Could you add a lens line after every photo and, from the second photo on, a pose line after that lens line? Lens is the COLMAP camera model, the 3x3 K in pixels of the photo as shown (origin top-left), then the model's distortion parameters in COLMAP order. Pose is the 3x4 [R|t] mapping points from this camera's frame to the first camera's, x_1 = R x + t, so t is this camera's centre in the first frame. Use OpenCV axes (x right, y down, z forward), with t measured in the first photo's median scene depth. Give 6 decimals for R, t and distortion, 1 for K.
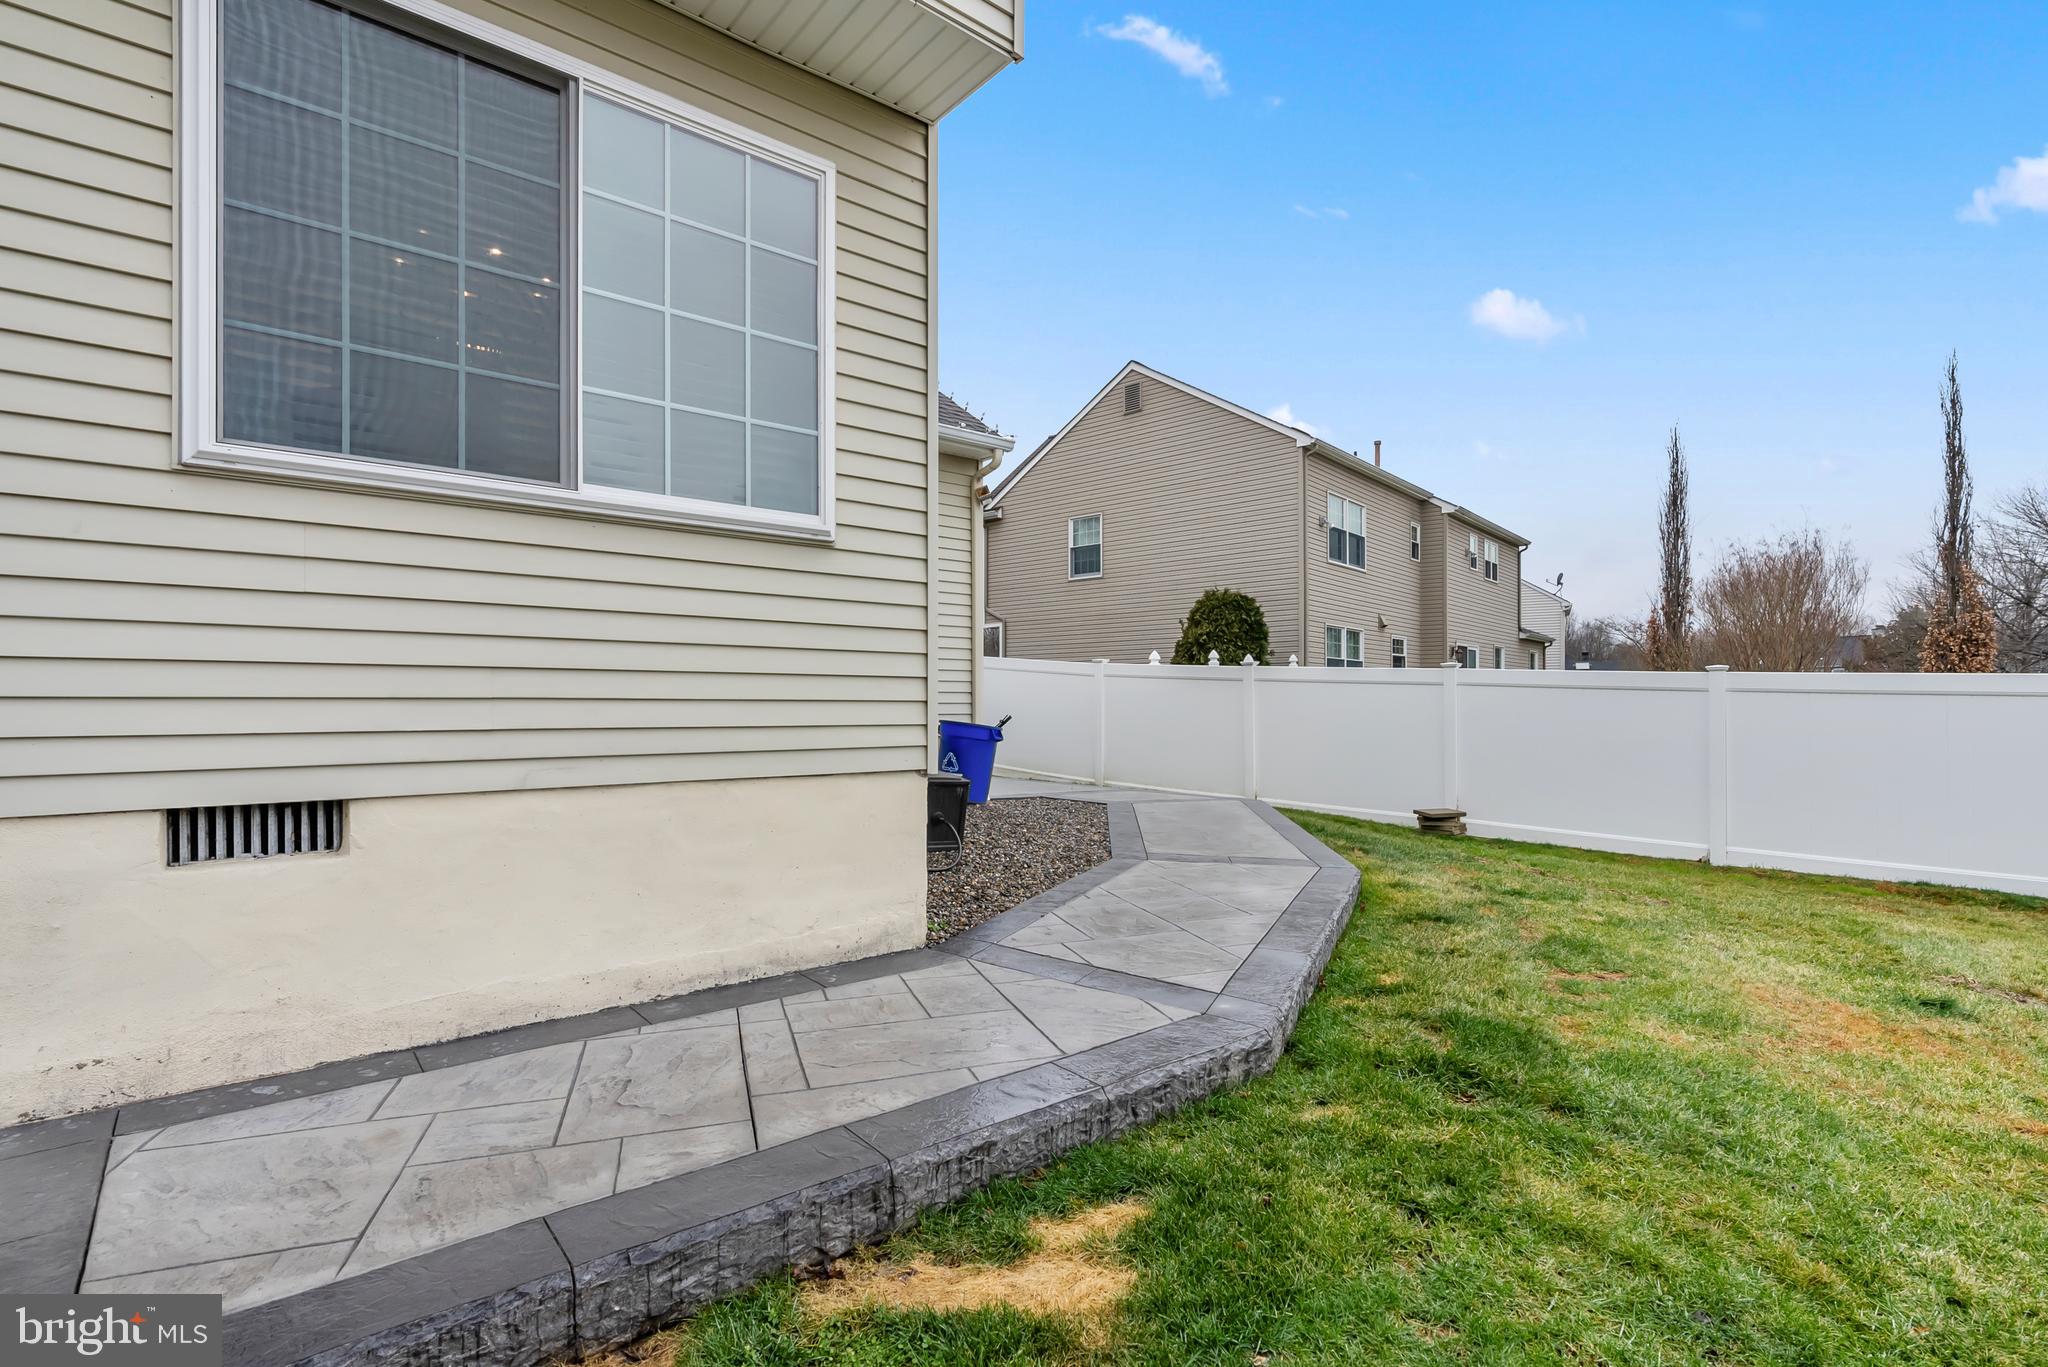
lens RADIAL K [[962.8, 0, 1034.2], [0, 962.8, 702.2], [0, 0, 1]] dist [-0.001779, -0.000232]
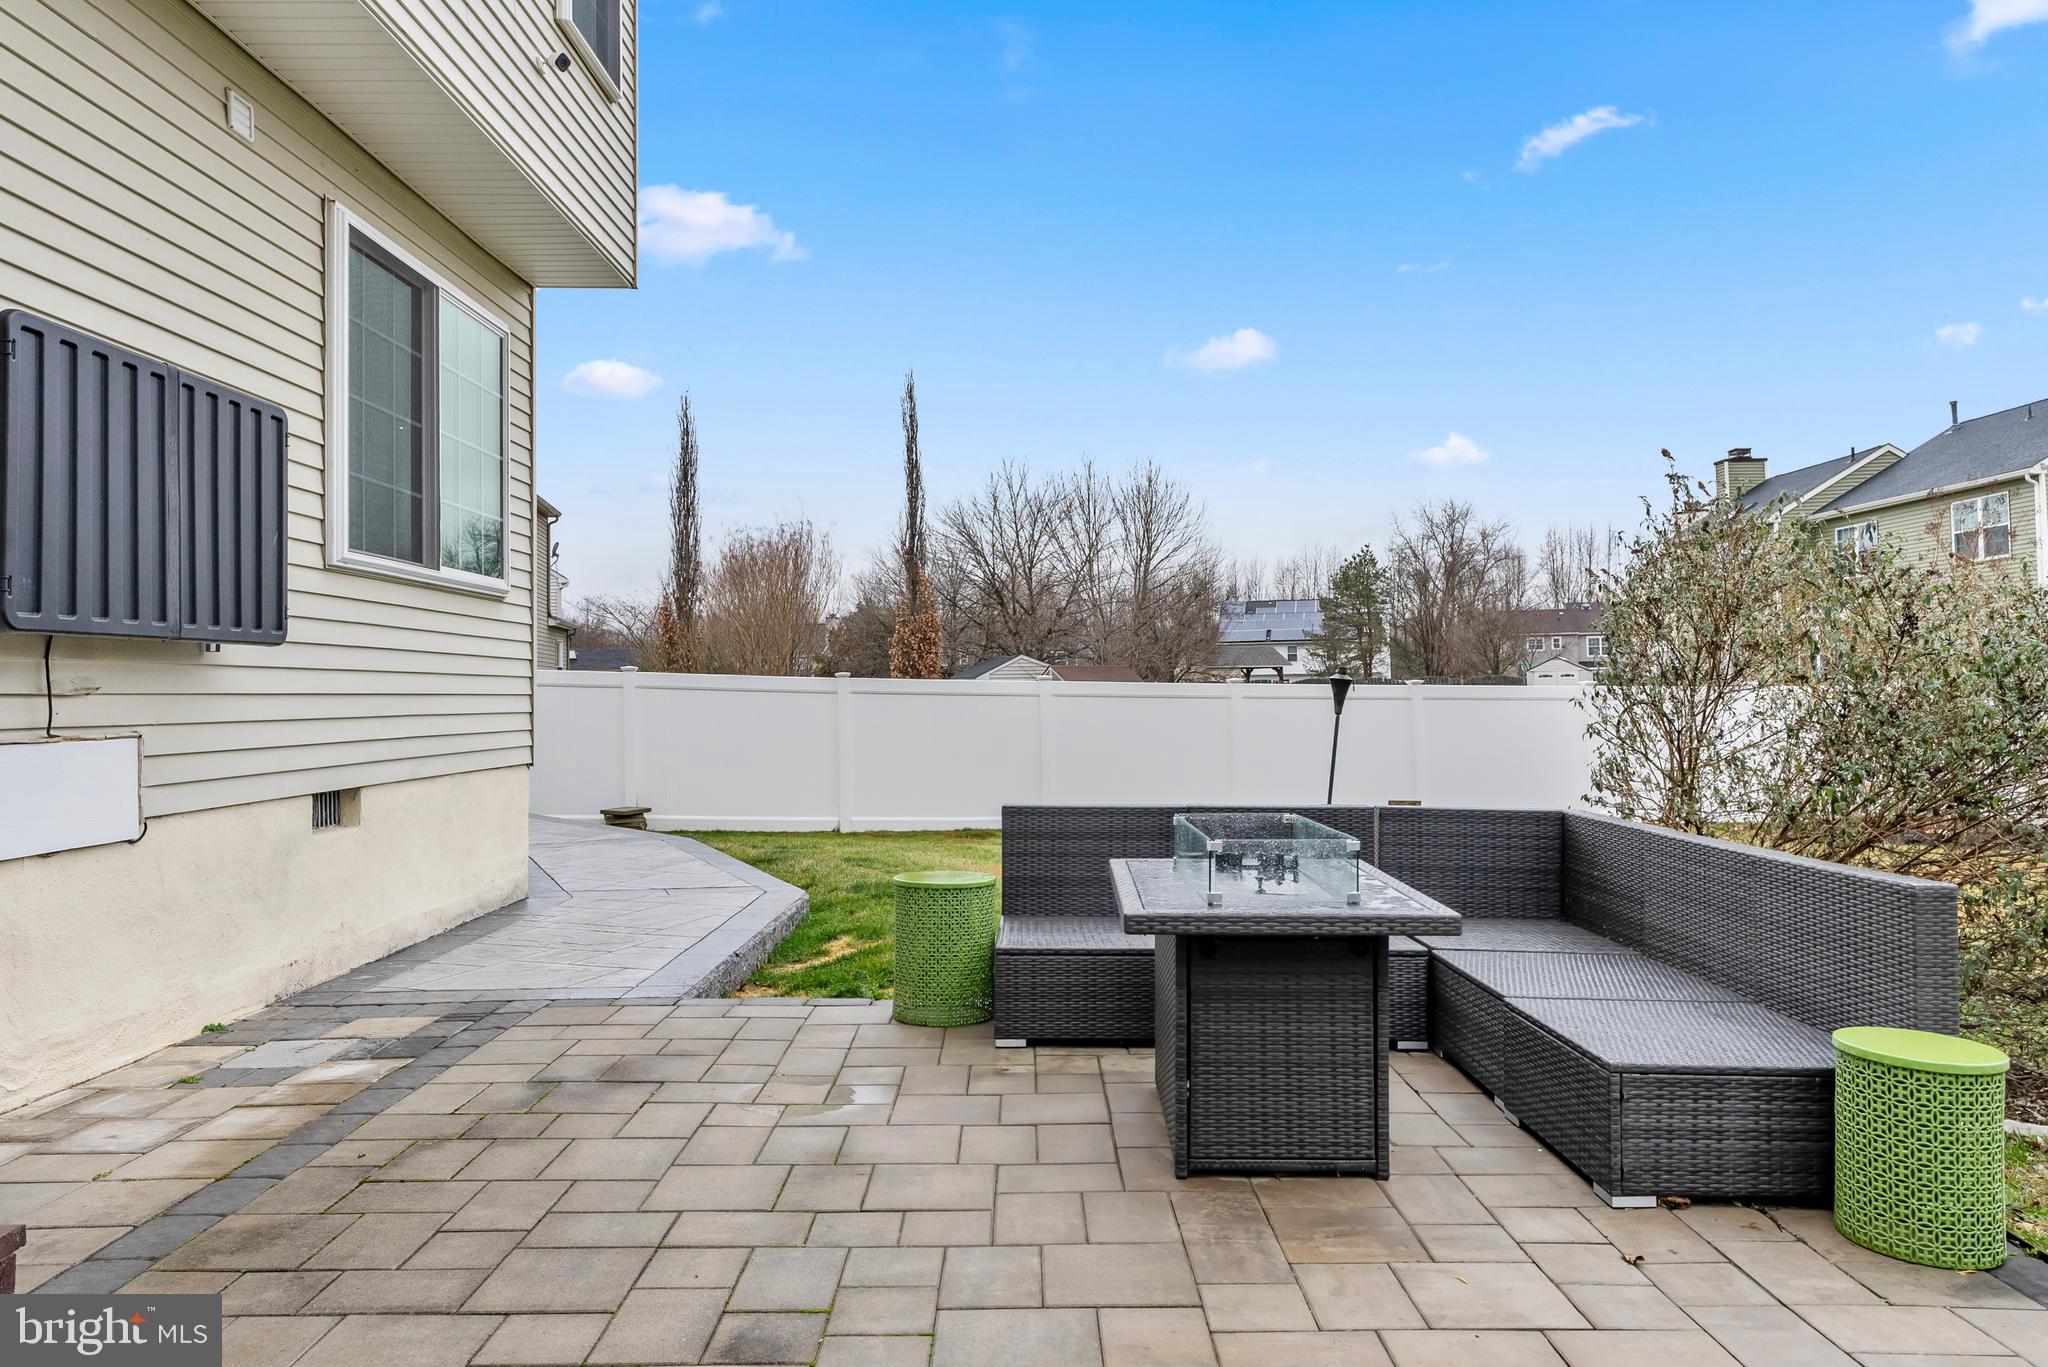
lens RADIAL K [[1388.2, 0, 1021.7], [0, 1388.2, 685.4], [0, 0, 1]] dist [0.002019, 0.000589]
pose [[0.648979, -0.003331, 0.760799, -0.151913], [0.011470, 0.999920, -0.005407, -0.002752], [-0.760720, 0.012236, 0.648965, -0.103350]]
